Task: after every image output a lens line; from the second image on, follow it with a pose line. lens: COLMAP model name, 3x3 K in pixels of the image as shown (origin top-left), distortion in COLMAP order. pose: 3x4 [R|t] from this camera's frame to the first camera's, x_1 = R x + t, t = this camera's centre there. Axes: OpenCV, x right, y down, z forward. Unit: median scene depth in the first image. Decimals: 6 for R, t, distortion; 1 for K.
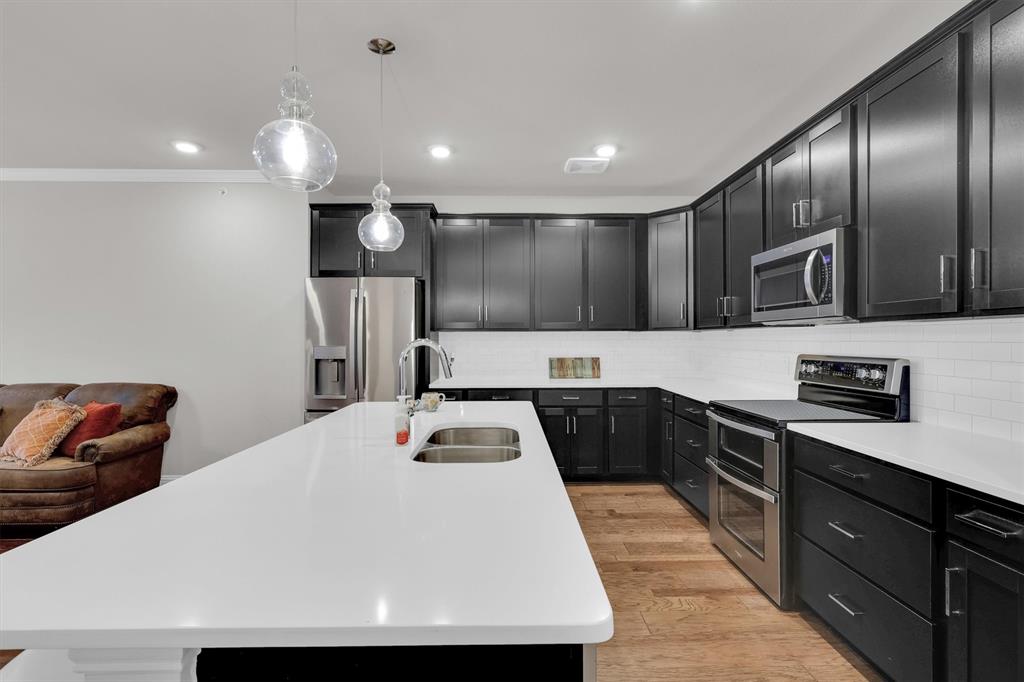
lens RADIAL K [[486.6, 0, 512.0], [0, 486.6, 341.0], [0, 0, 1]] dist [0.000817, -0.000121]
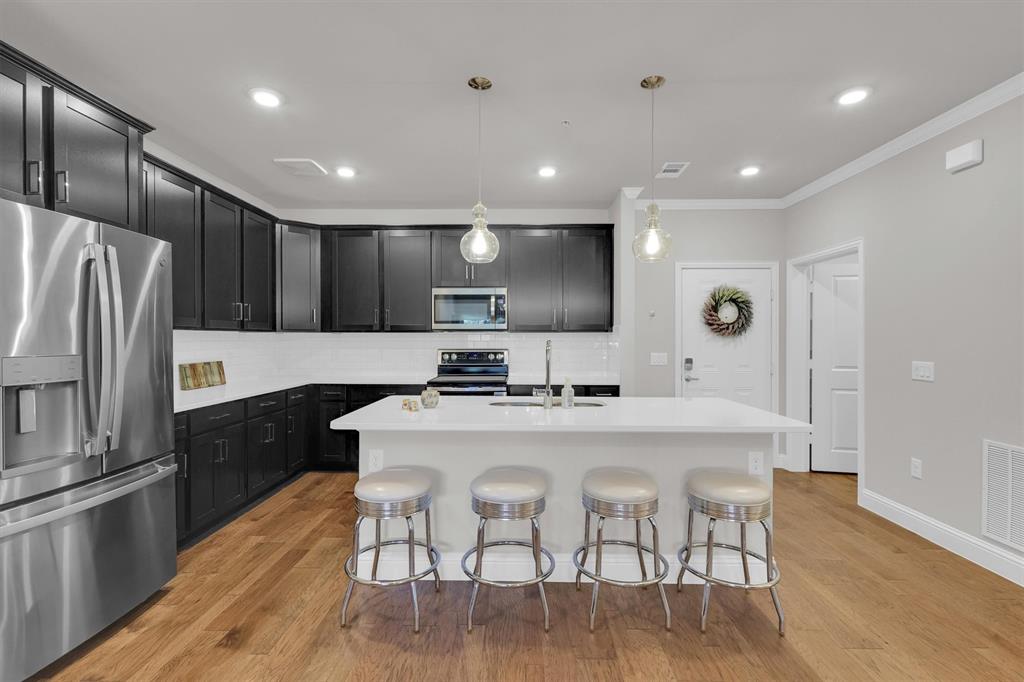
lens RADIAL K [[486.6, 0, 512.0], [0, 486.6, 341.0], [0, 0, 1]] dist [0.000817, -0.000121]
pose [[0.009173, 0.001015, 0.999957, -0.989846], [0.005132, 0.999986, -0.001062, 0.001926], [-0.999945, 0.005141, 0.009168, 0.657628]]
